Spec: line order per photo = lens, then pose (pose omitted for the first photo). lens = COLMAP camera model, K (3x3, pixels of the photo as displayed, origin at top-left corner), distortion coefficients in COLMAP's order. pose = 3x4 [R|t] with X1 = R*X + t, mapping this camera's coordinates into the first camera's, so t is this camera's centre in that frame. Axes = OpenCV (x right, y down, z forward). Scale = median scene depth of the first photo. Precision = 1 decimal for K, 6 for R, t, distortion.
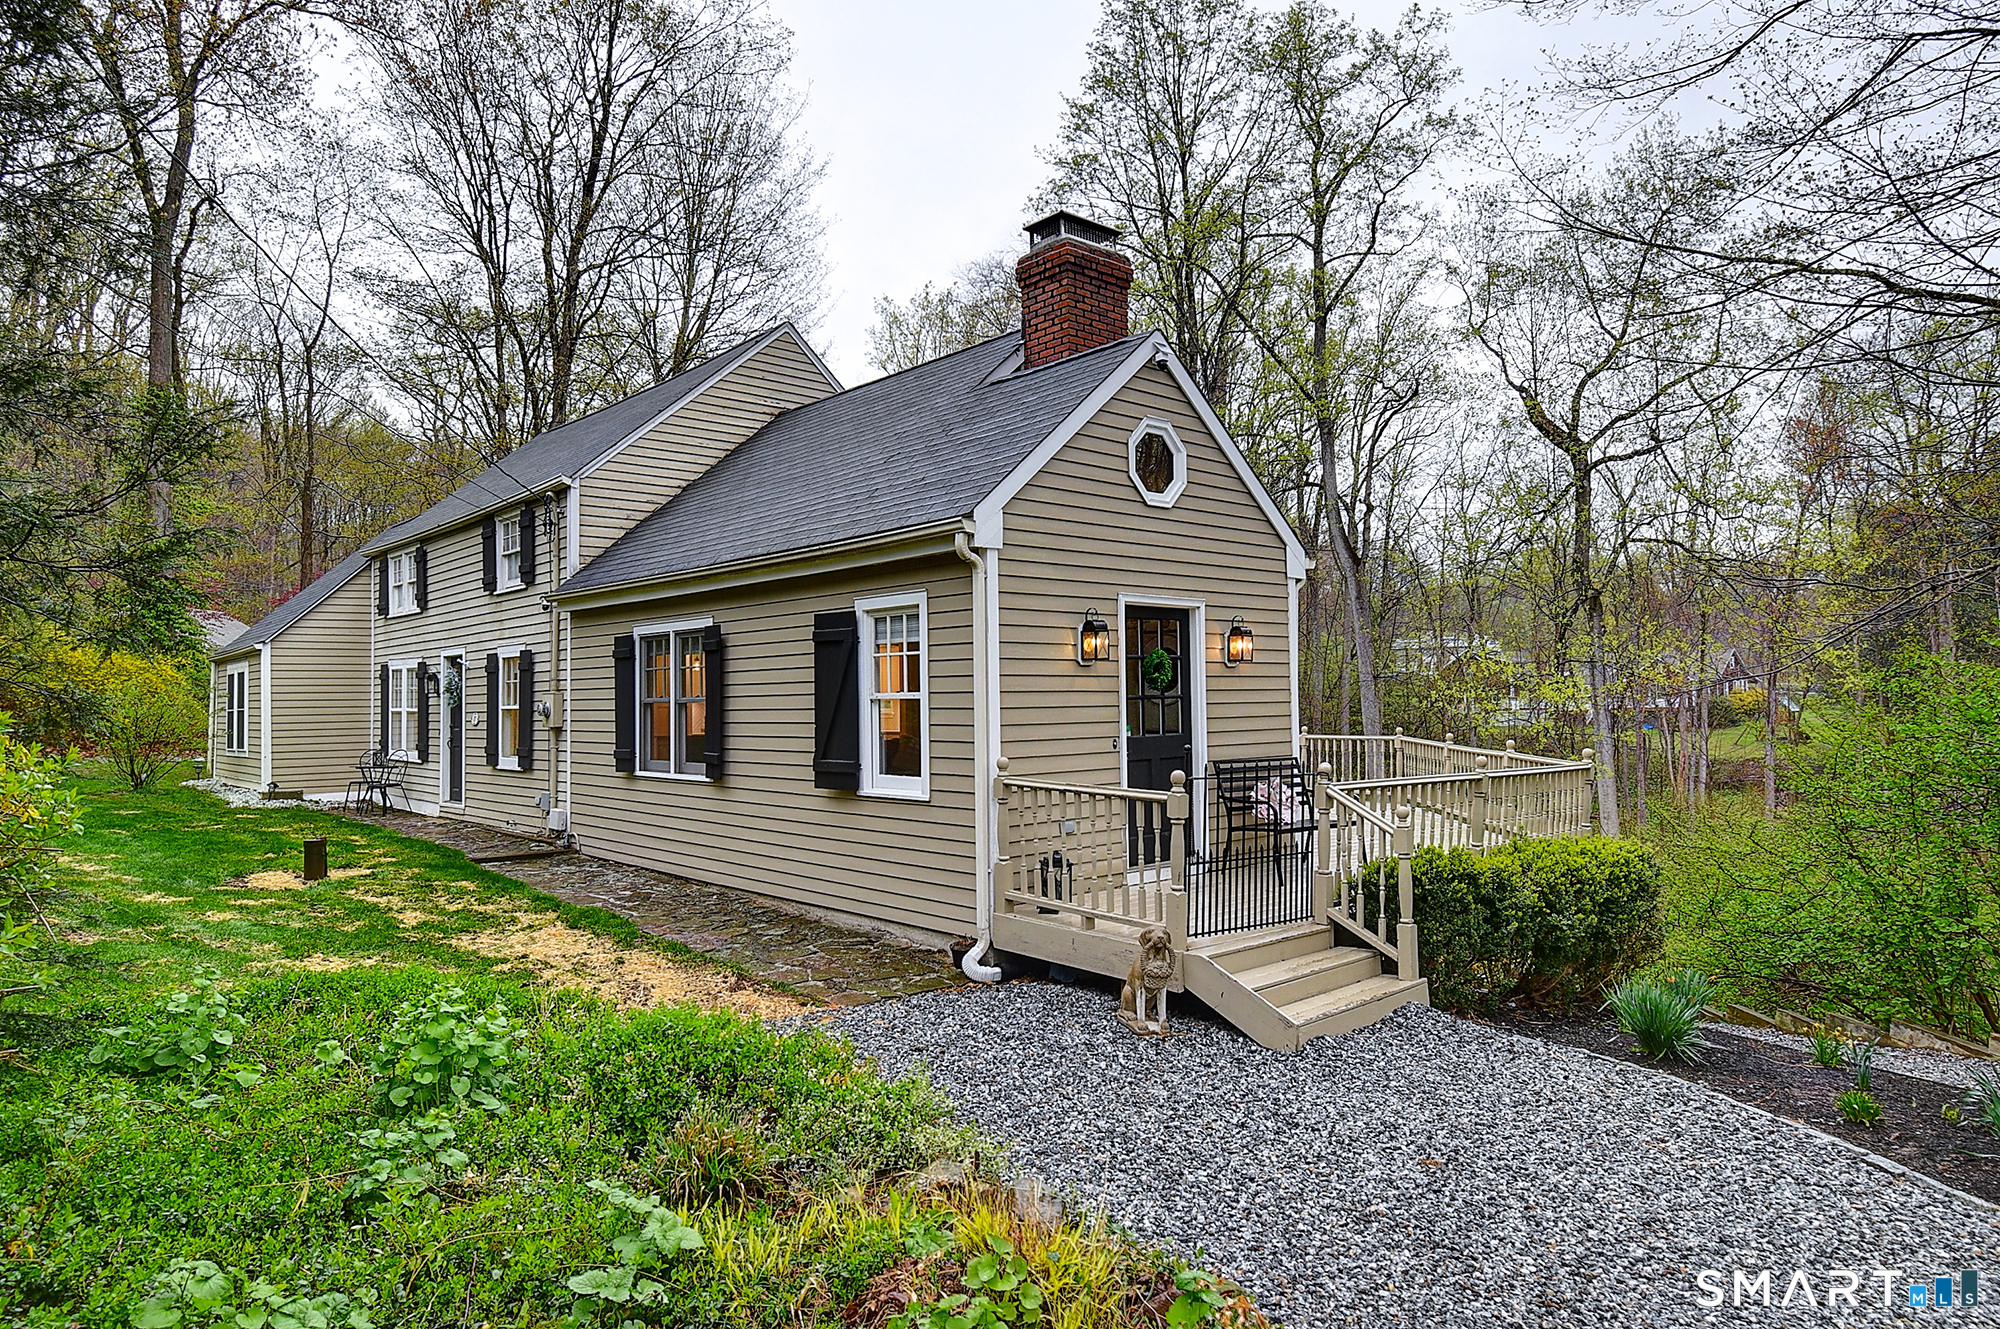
lens RADIAL K [[1190.1, 0, 999.3], [0, 1190.1, 680.8], [0, 0, 1]] dist [-0.041295, -0.001021]
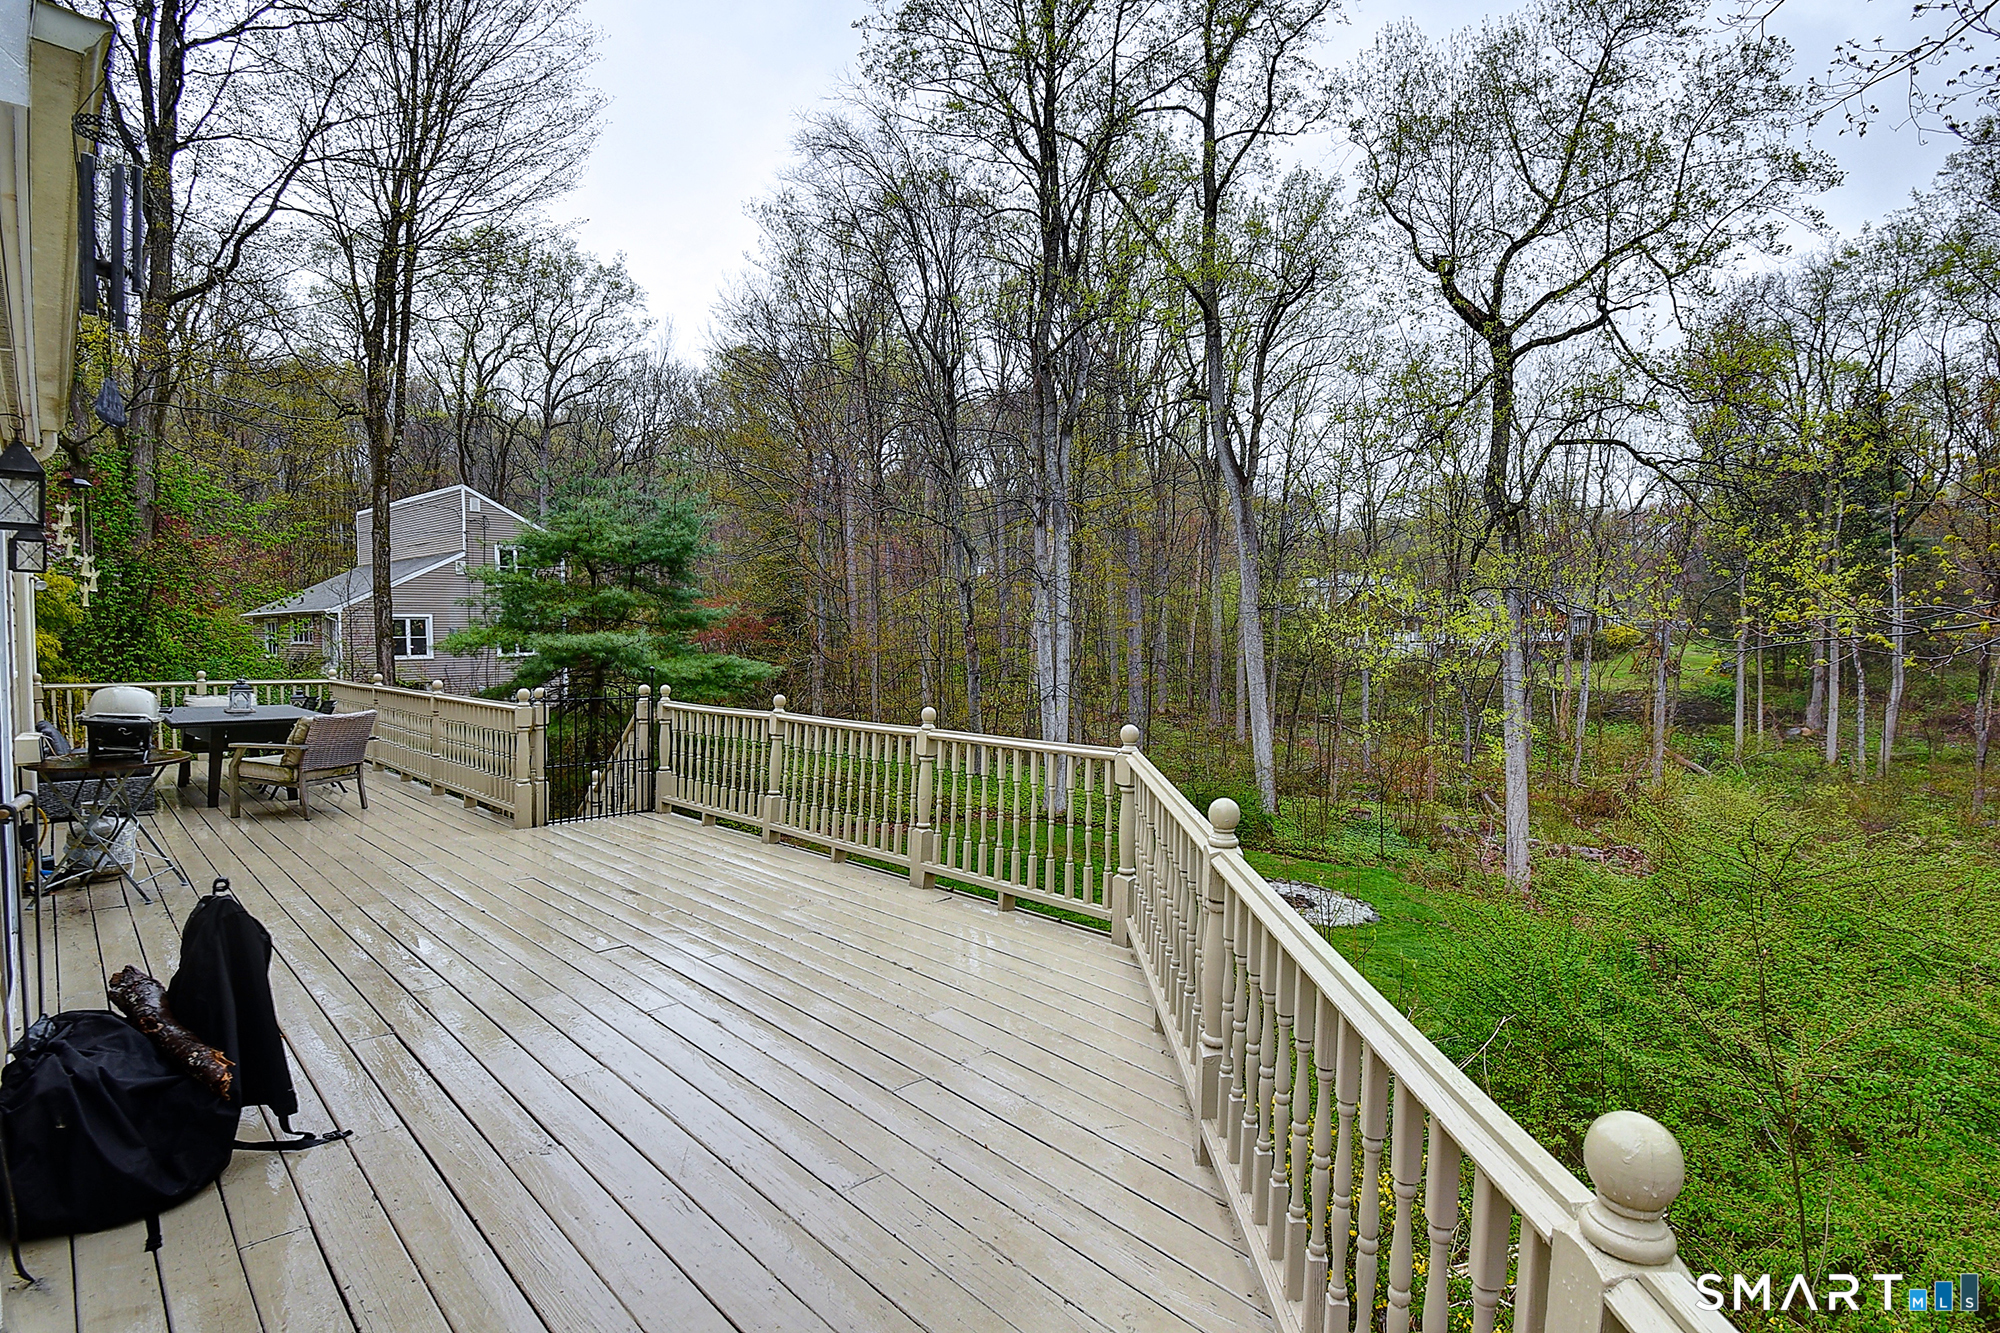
lens RADIAL K [[1001.7, 0, 993.0], [0, 1001.7, 662.2], [0, 0, 1]] dist [-0.003519, -0.014761]
pose [[0.999676, 0.007537, 0.024326, 0.089303], [-0.008788, 0.998620, 0.051771, 0.002421], [-0.023902, -0.051968, 0.998363, 0.221309]]
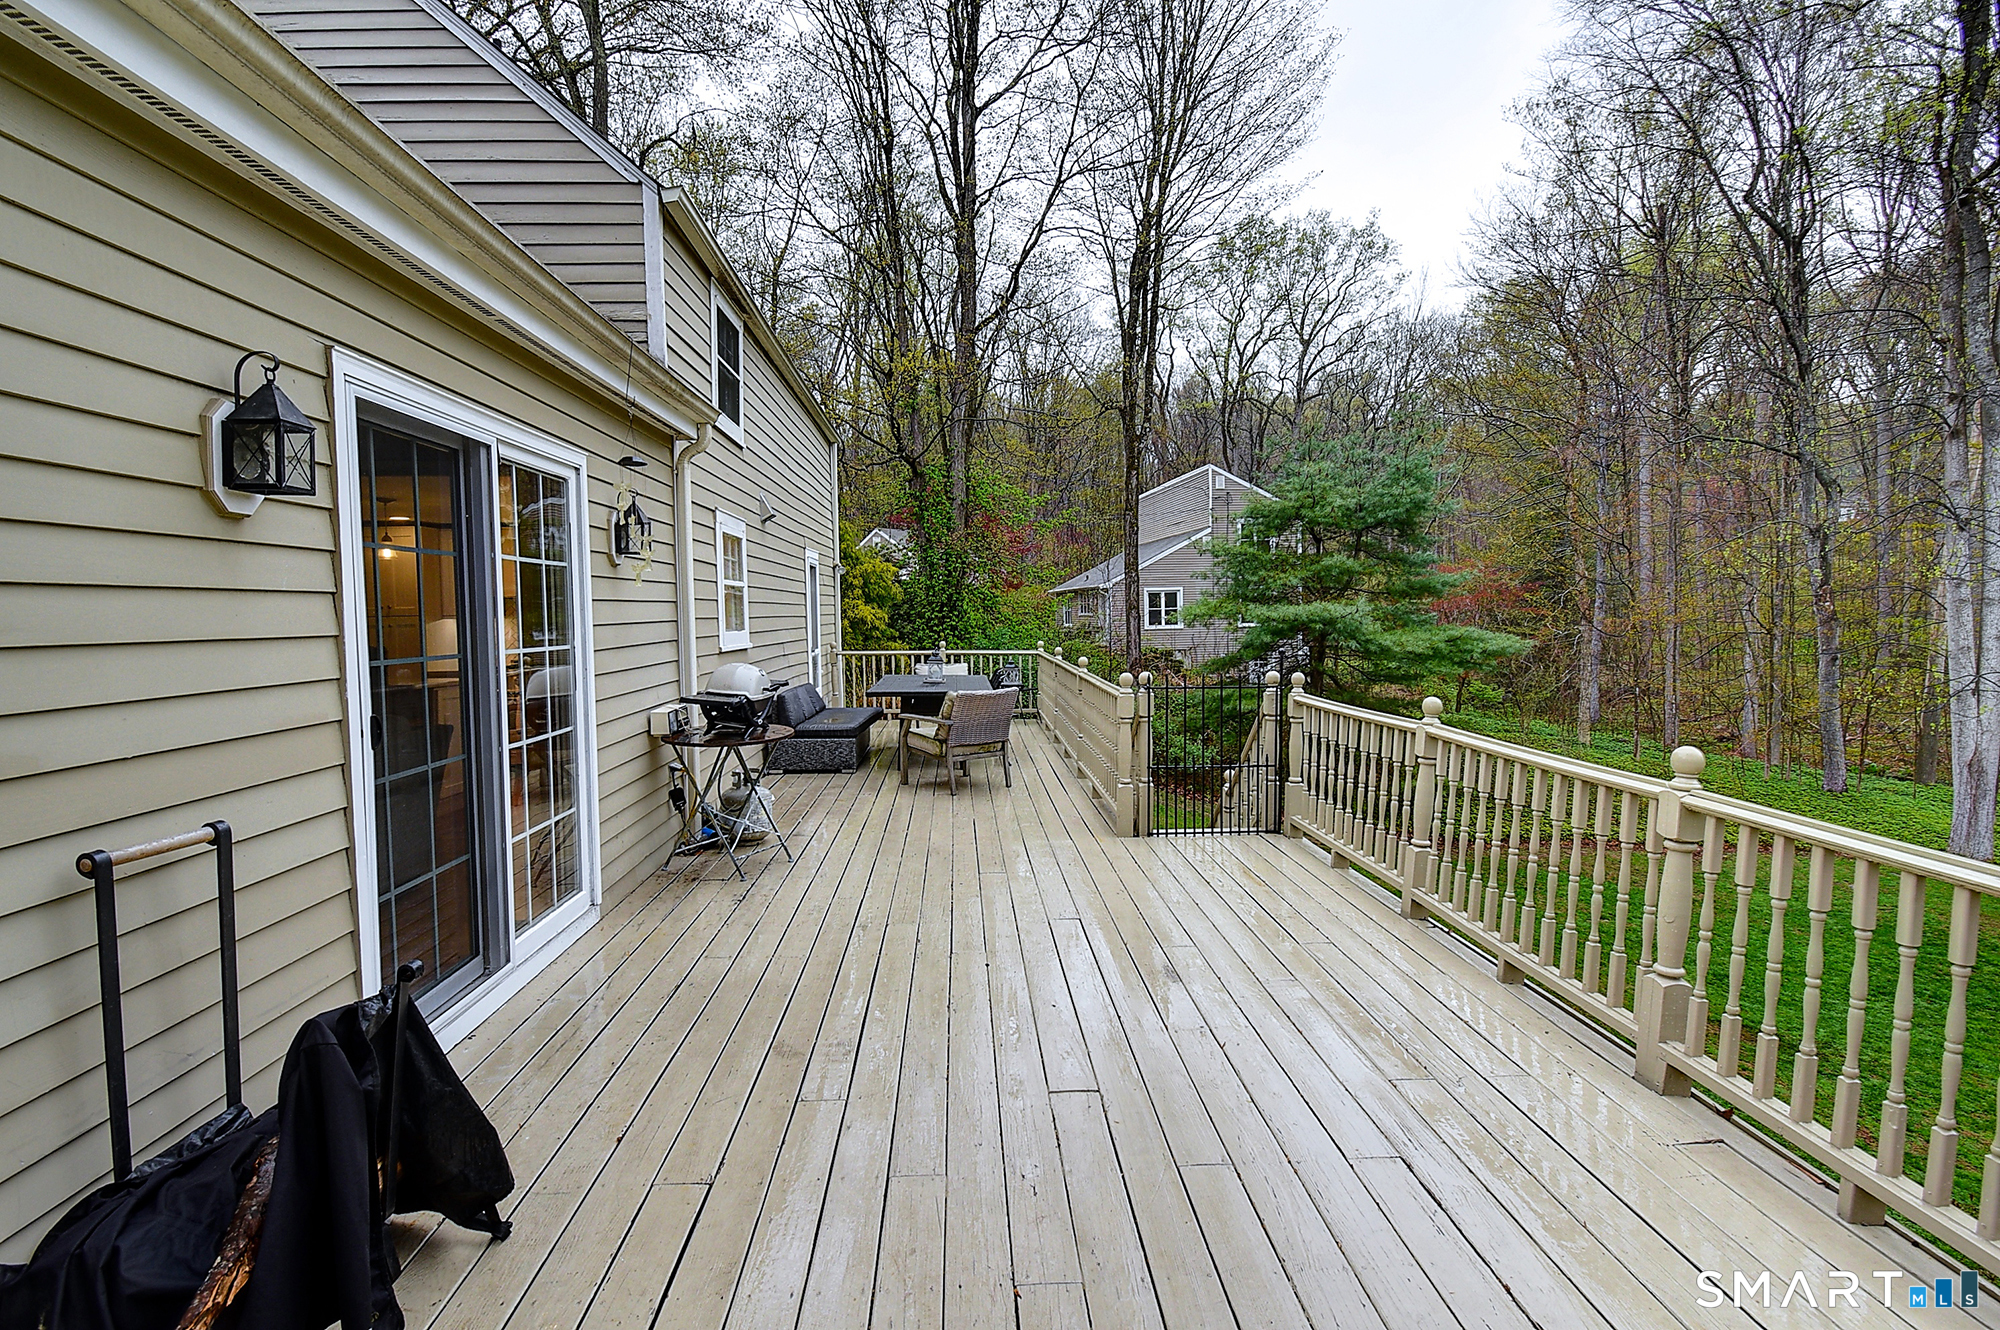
lens RADIAL K [[1001.7, 0, 984.7], [0, 1001.7, 662.4], [0, 0, 1]] dist [-0.003519, -0.014761]
pose [[0.763615, 0.033928, -0.644780, 0.090764], [0.021452, 0.996734, 0.077853, 0.003115], [0.645316, -0.073281, 0.760393, 0.262696]]
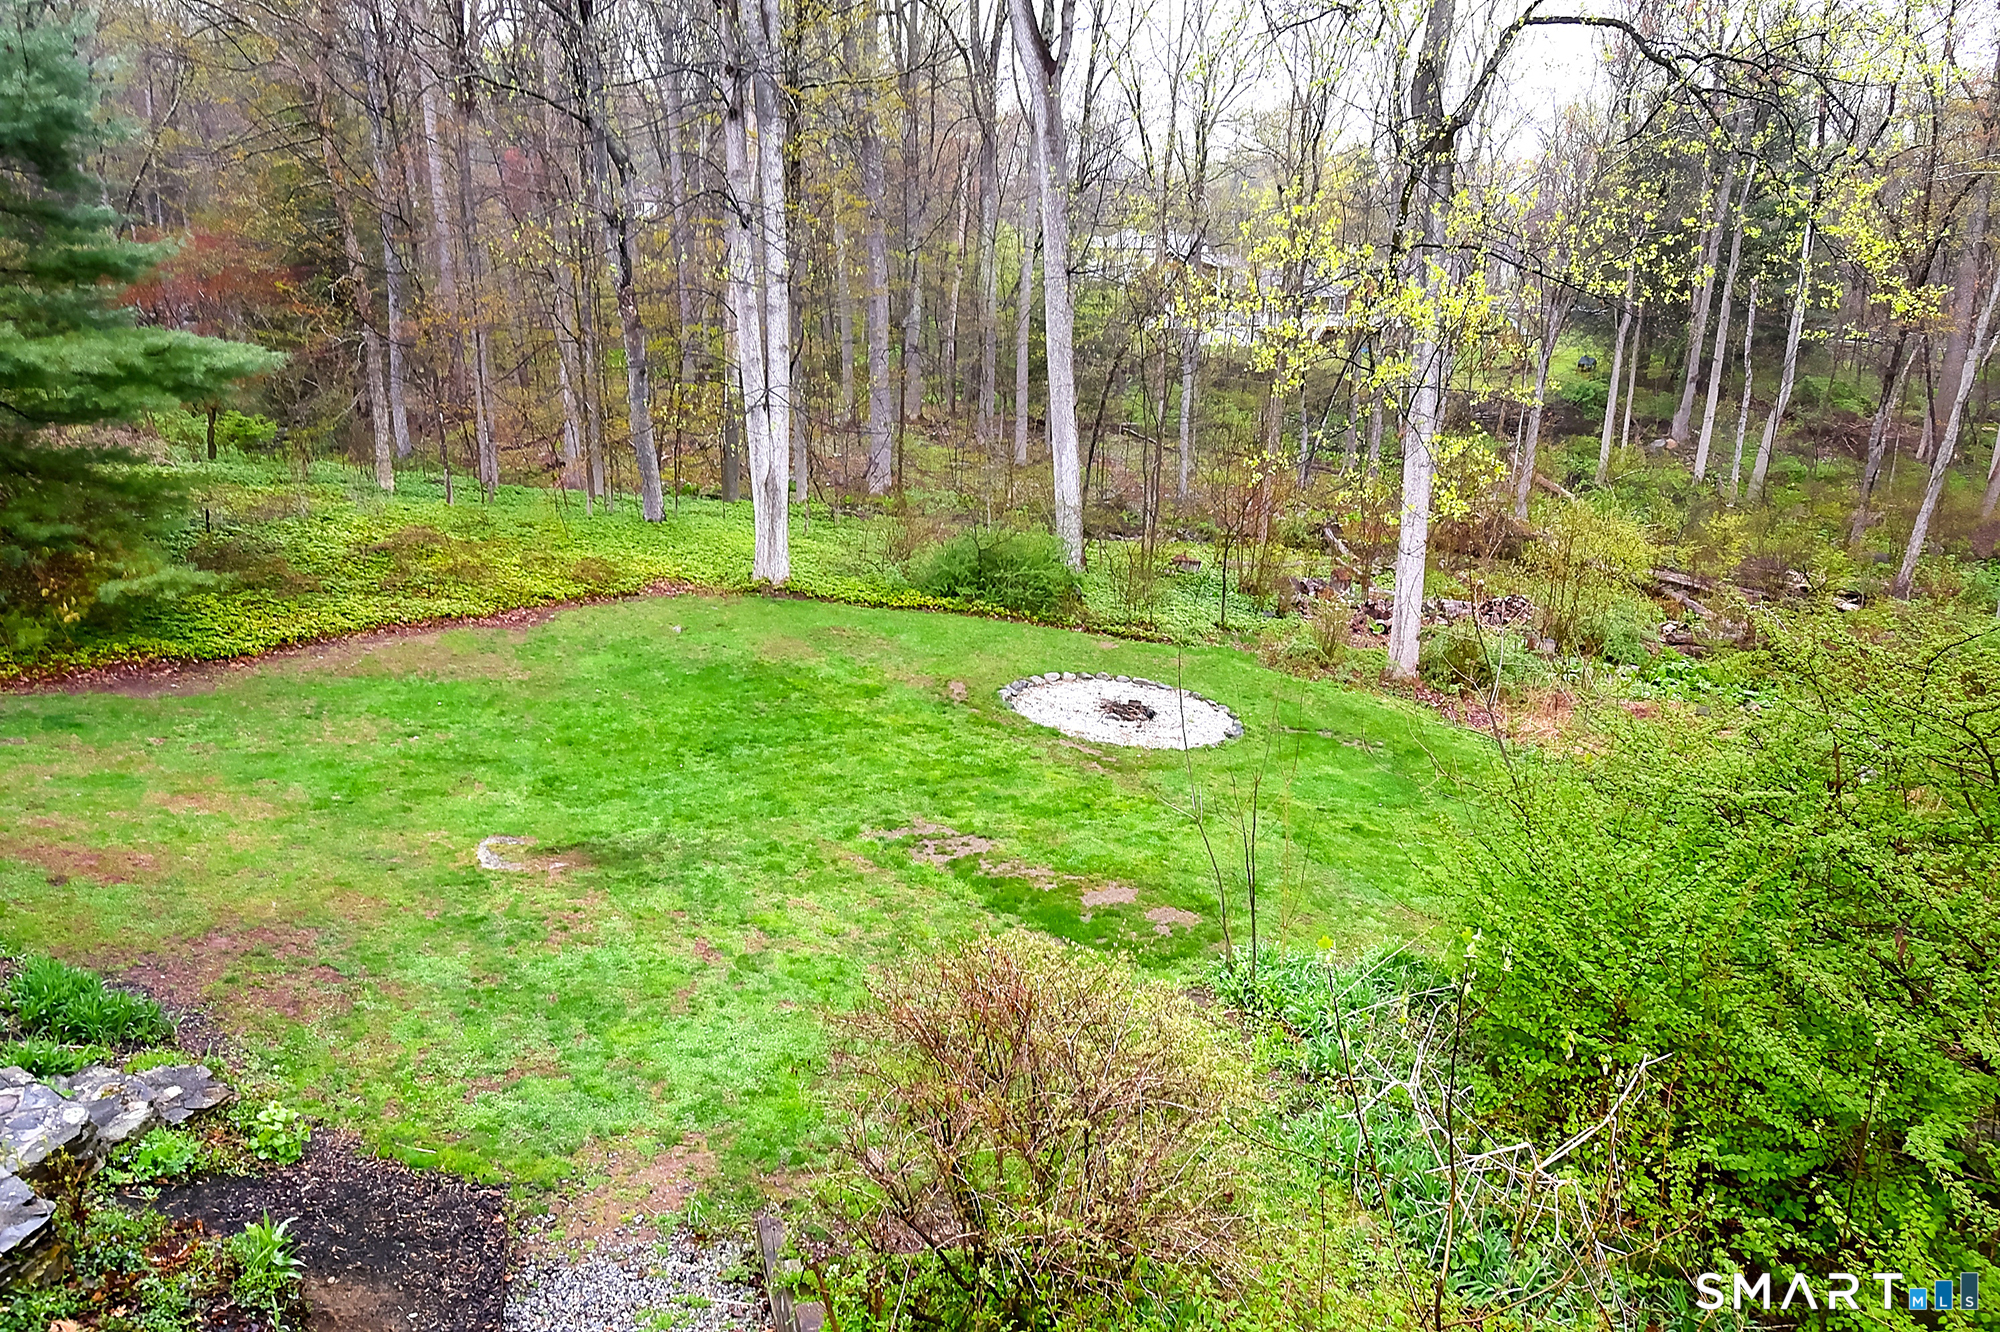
lens RADIAL K [[1294.5, 0, 1003.4], [0, 1294.5, 655.8], [0, 0, 1]] dist [-0.001070, -0.007437]
pose [[0.964310, -0.040998, 0.261583, 0.095223], [-0.034662, 0.959891, 0.278222, 0.004881], [-0.262498, -0.277360, 0.924211, 0.316823]]
